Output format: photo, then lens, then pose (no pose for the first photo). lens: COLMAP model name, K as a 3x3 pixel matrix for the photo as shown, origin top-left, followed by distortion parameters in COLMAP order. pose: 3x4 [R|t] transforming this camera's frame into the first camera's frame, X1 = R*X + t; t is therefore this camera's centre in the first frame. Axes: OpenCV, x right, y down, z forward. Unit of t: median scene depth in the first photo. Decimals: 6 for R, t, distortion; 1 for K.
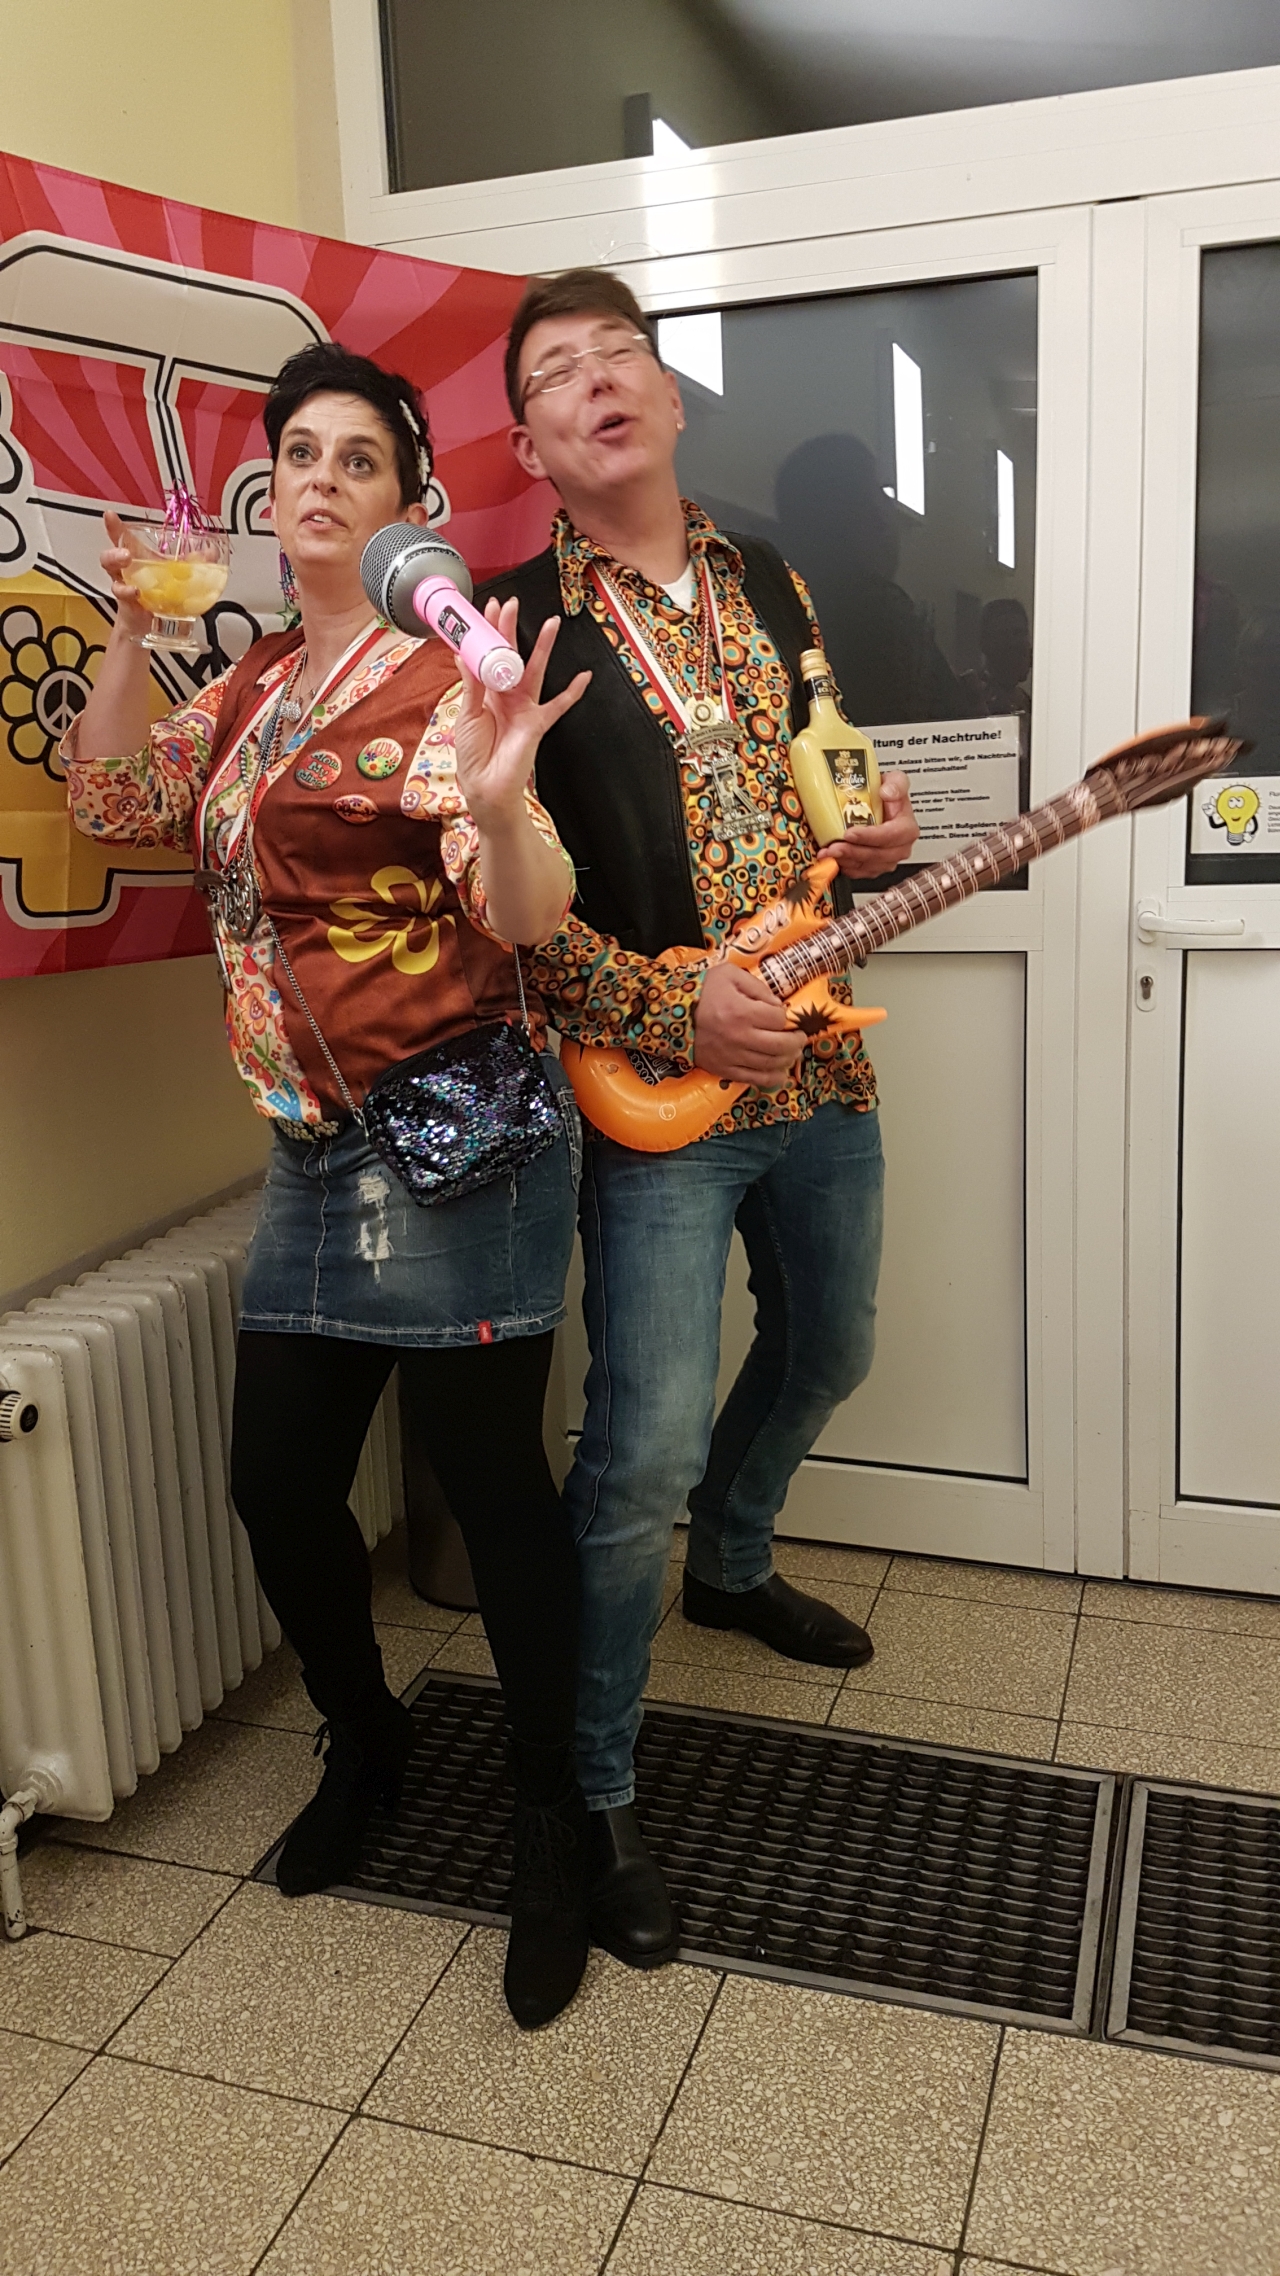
lens RADIAL K [[1783.8, 0, 668.9], [0, 1783.8, 1115.1], [0, 0, 1]] dist [0.050360, -0.122353]
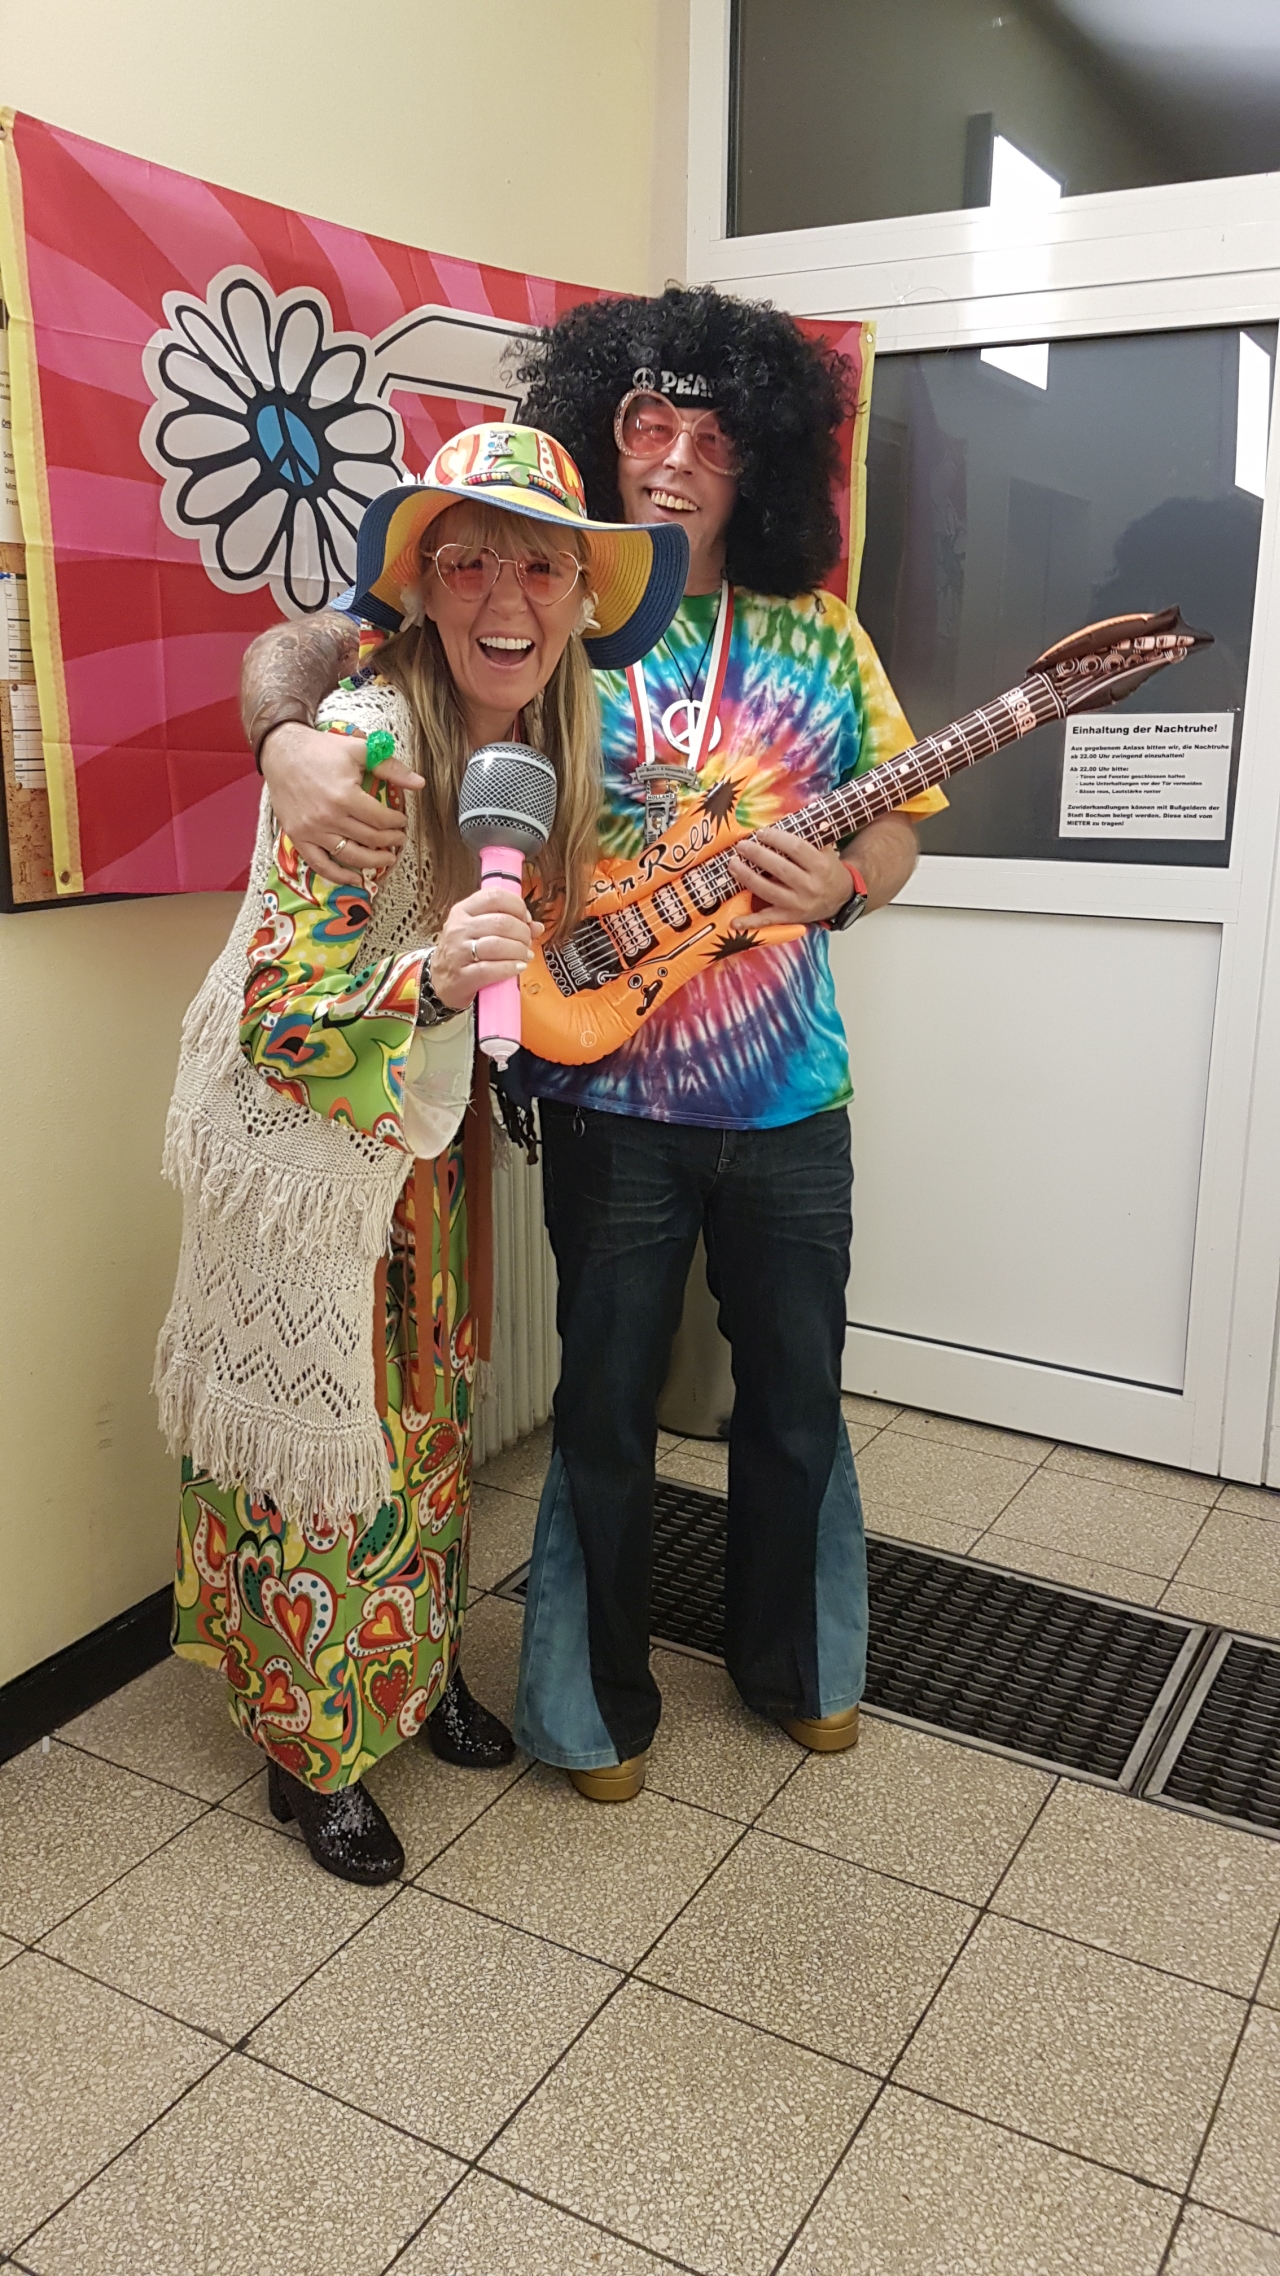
lens RADIAL K [[1762.2, 0, 642.5], [0, 1762.2, 1131.5], [0, 0, 1]] dist [0.011277, -0.061907]
pose [[0.978574, 0.090413, -0.184981, 0.083485], [-0.084192, 0.995596, 0.041232, 0.034615], [0.187894, -0.024775, 0.981877, -0.227458]]
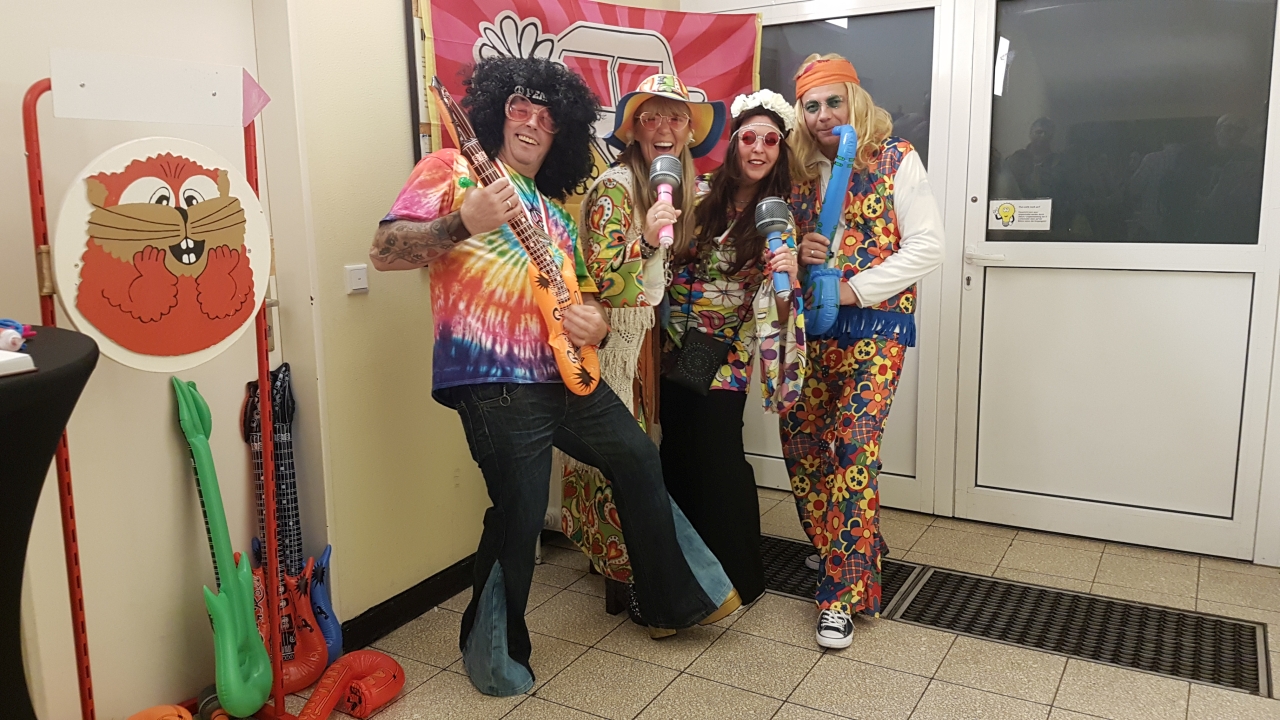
lens RADIAL K [[965.5, 0, 640.0], [0, 965.5, 360.0], [0, 0, 1]] dist [0.068768, -0.036472]
pose [[0.977704, 0.052968, -0.203199, 0.131540], [-0.057783, 0.998170, -0.017833, 0.128184], [0.201883, 0.029177, 0.978975, -0.625684]]
